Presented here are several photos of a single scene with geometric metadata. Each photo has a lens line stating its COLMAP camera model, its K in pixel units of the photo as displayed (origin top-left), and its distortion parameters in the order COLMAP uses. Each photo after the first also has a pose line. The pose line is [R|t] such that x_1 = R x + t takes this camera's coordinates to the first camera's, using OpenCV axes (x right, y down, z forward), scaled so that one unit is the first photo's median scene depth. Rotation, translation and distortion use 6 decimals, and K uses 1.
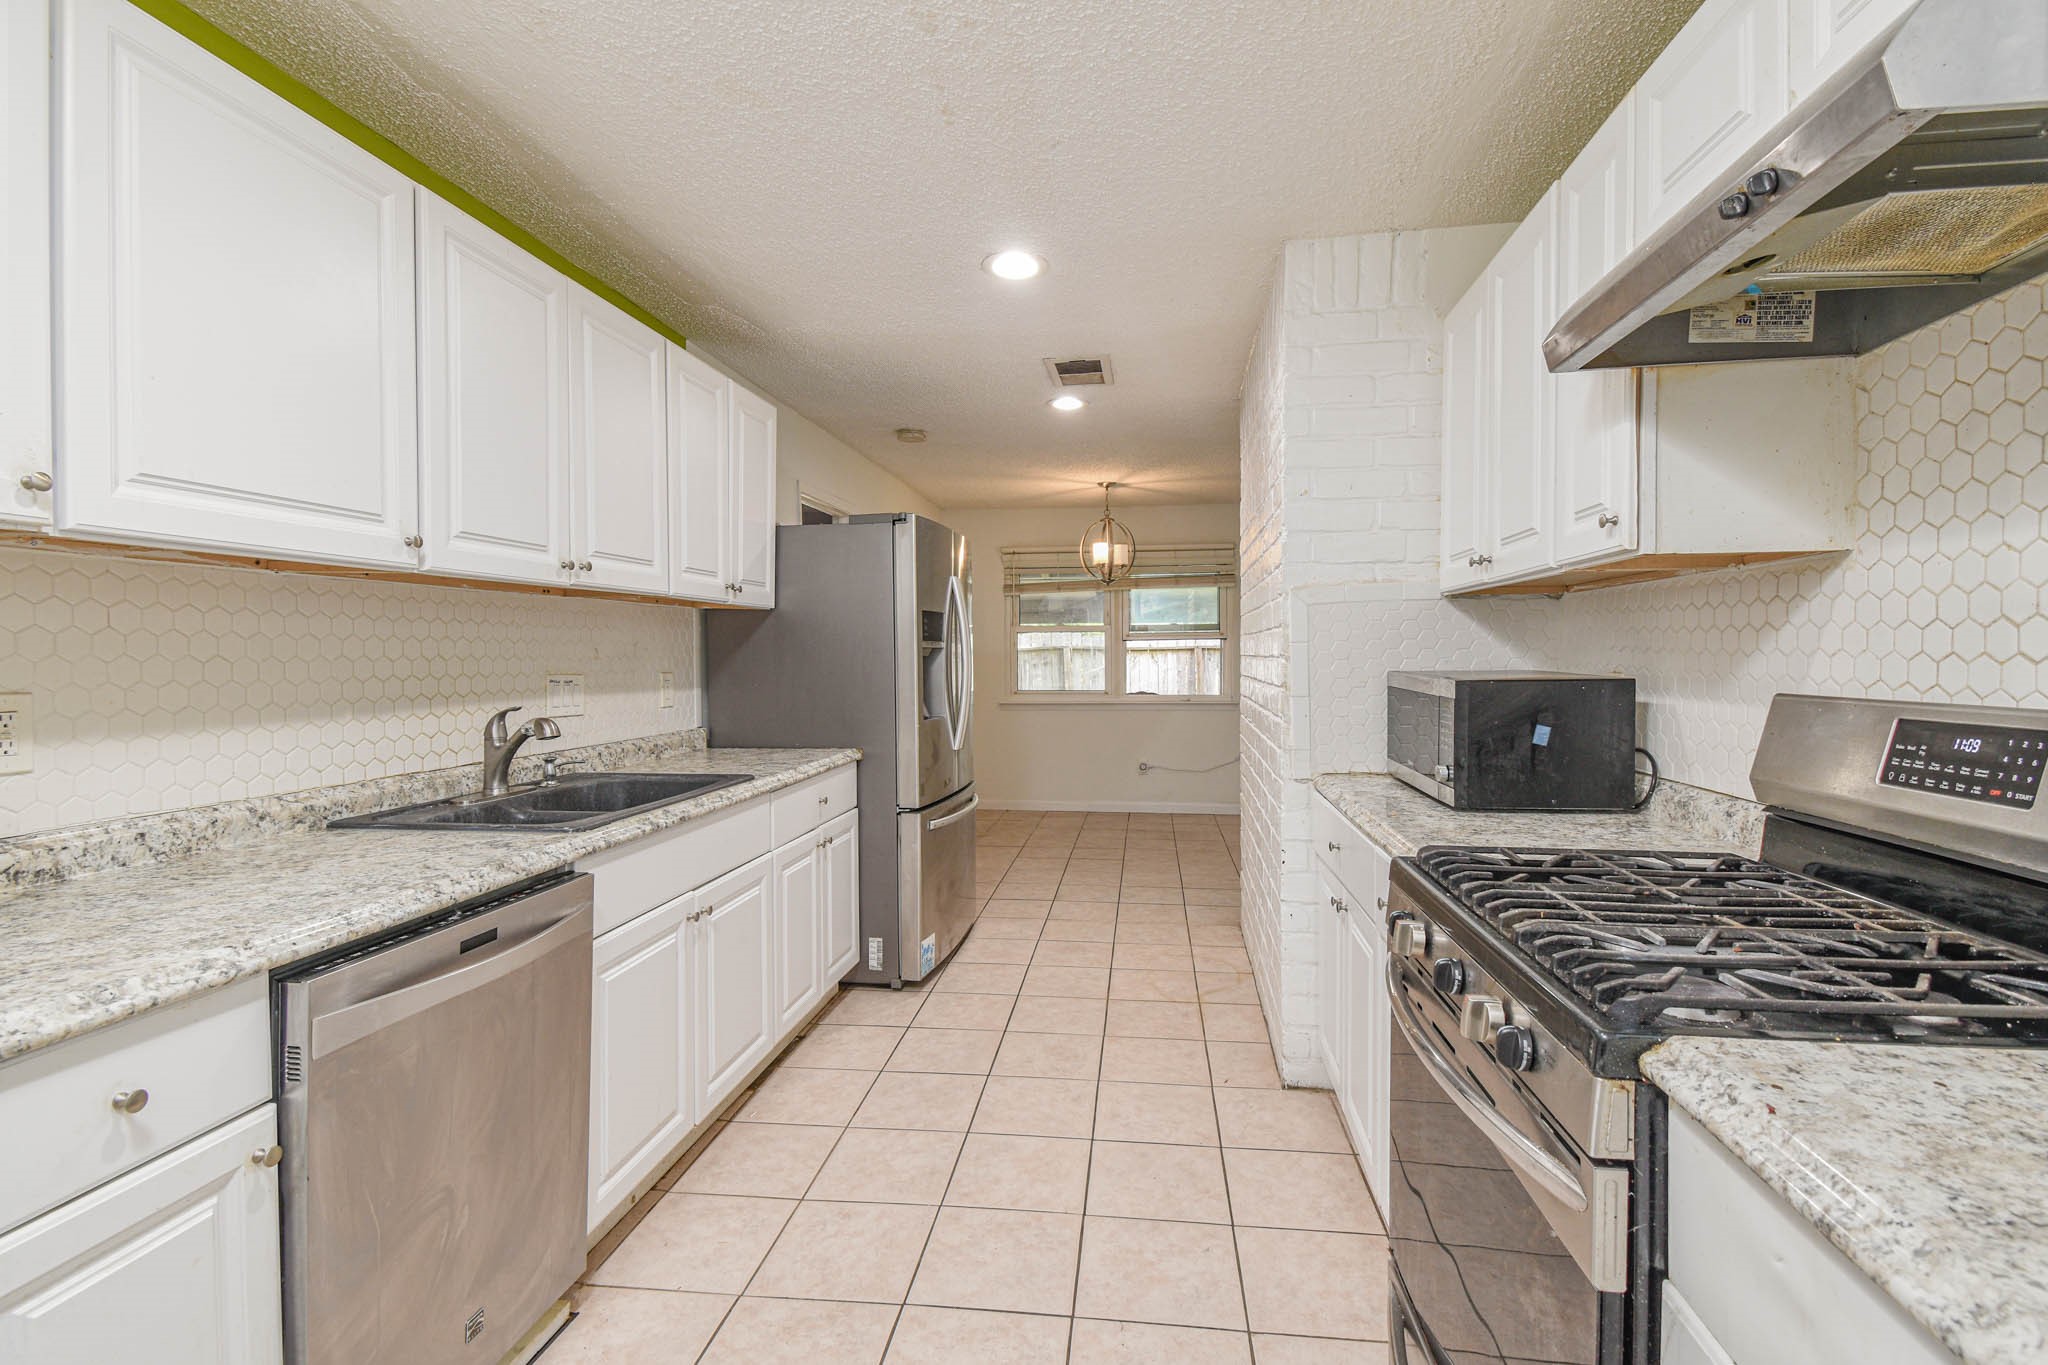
lens RADIAL K [[925.2, 0, 1018.3], [0, 925.2, 674.2], [0, 0, 1]] dist [0.040326, -0.022680]
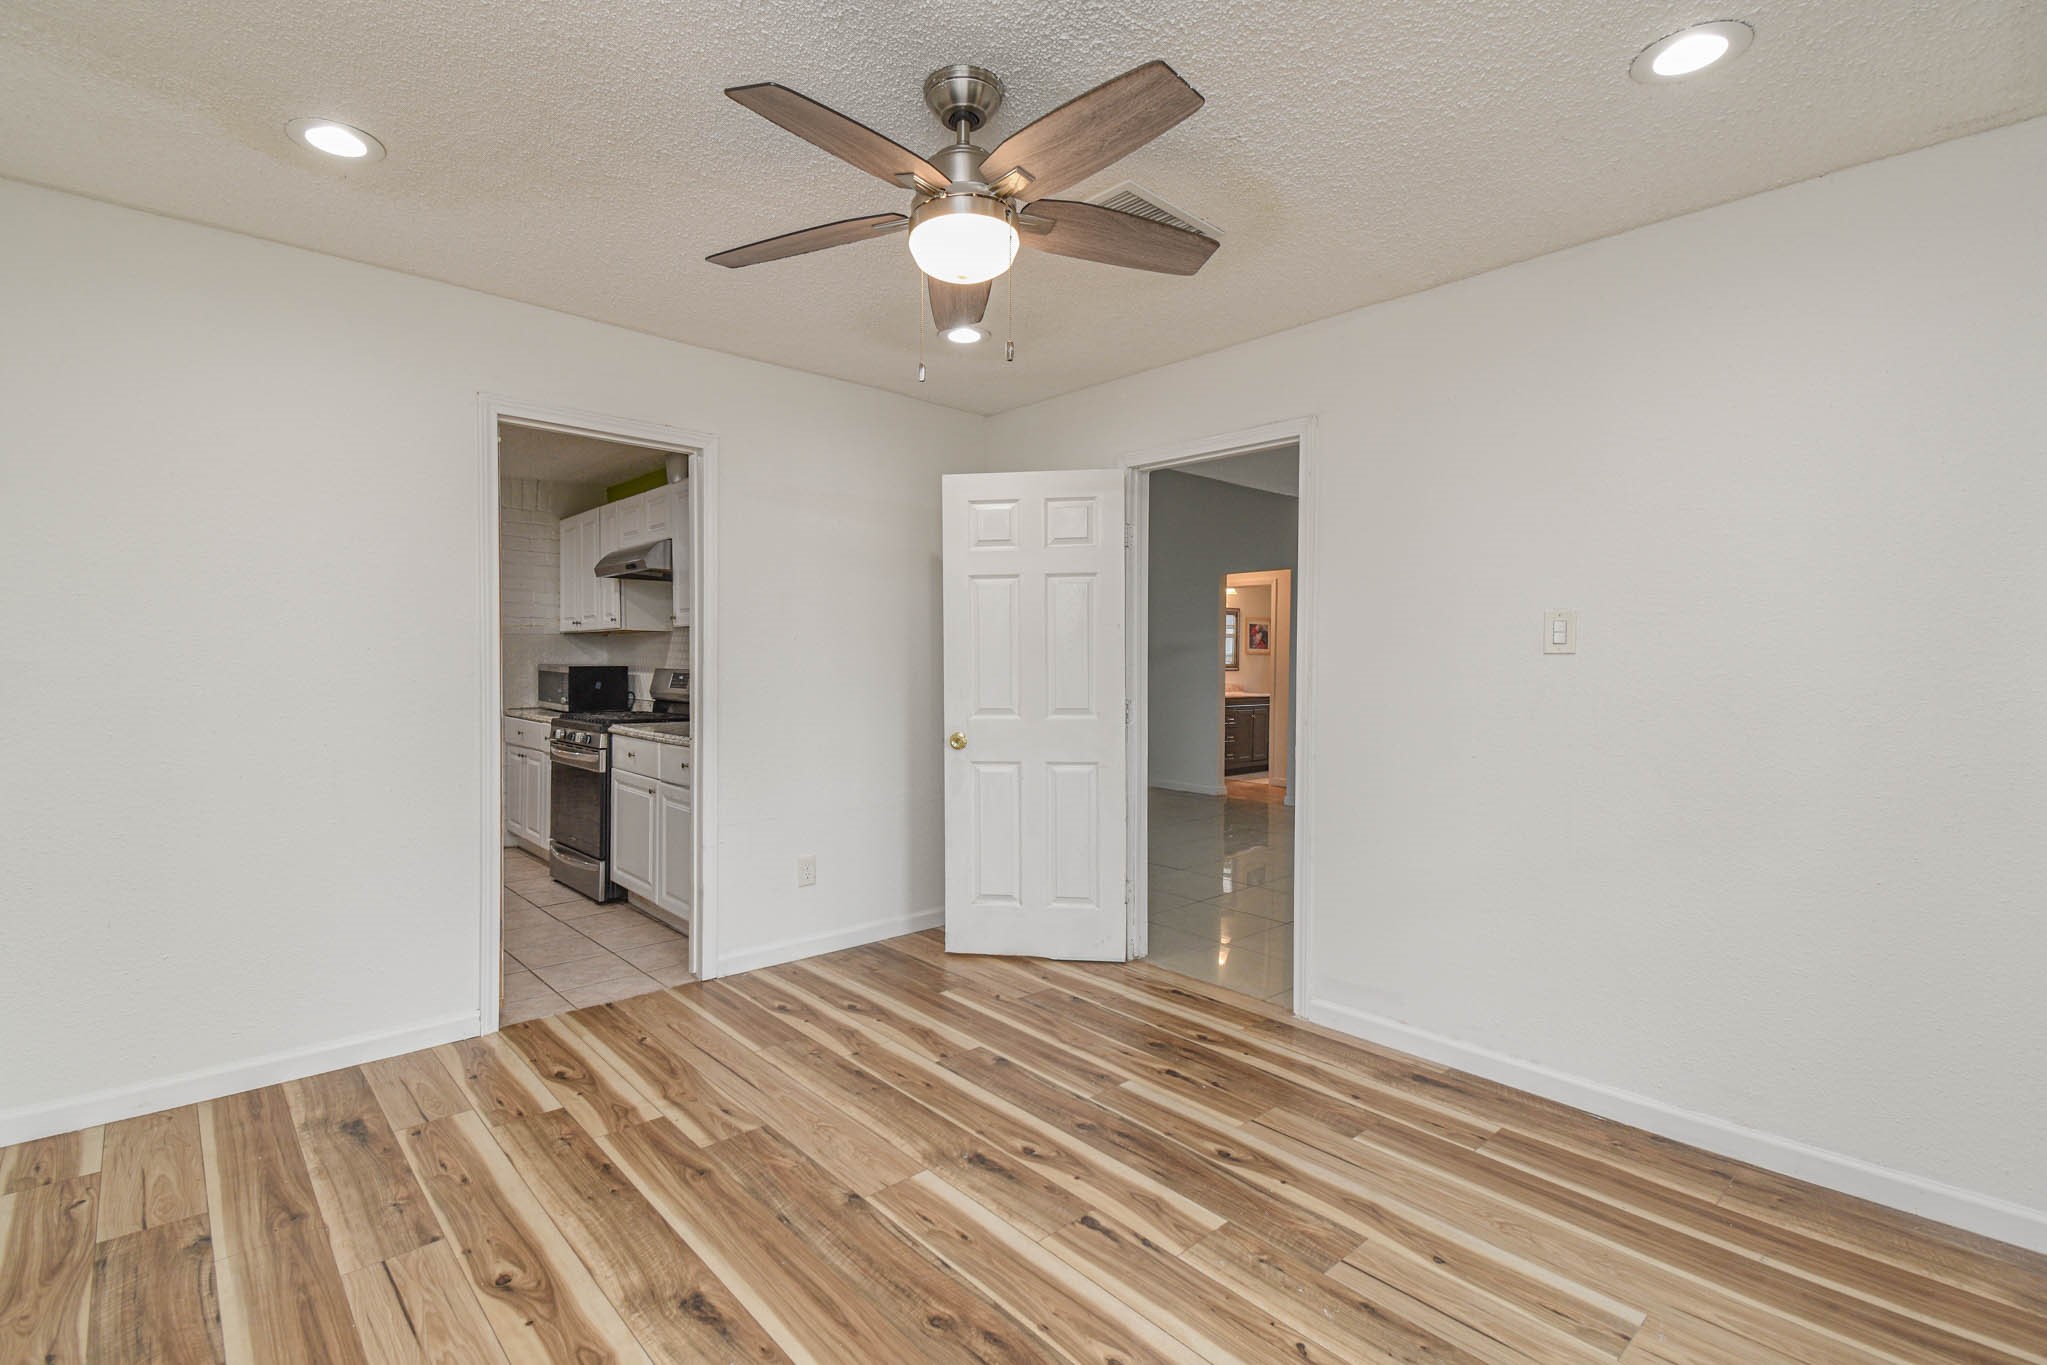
lens RADIAL K [[924.7, 0, 1017.8], [0, 924.7, 674.2], [0, 0, 1]] dist [0.040326, -0.022680]
pose [[0.614961, -0.005462, 0.788539, -1.109273], [0.010487, 0.999944, -0.001252, 0.058038], [-0.788488, 0.009039, 0.614984, -2.176347]]
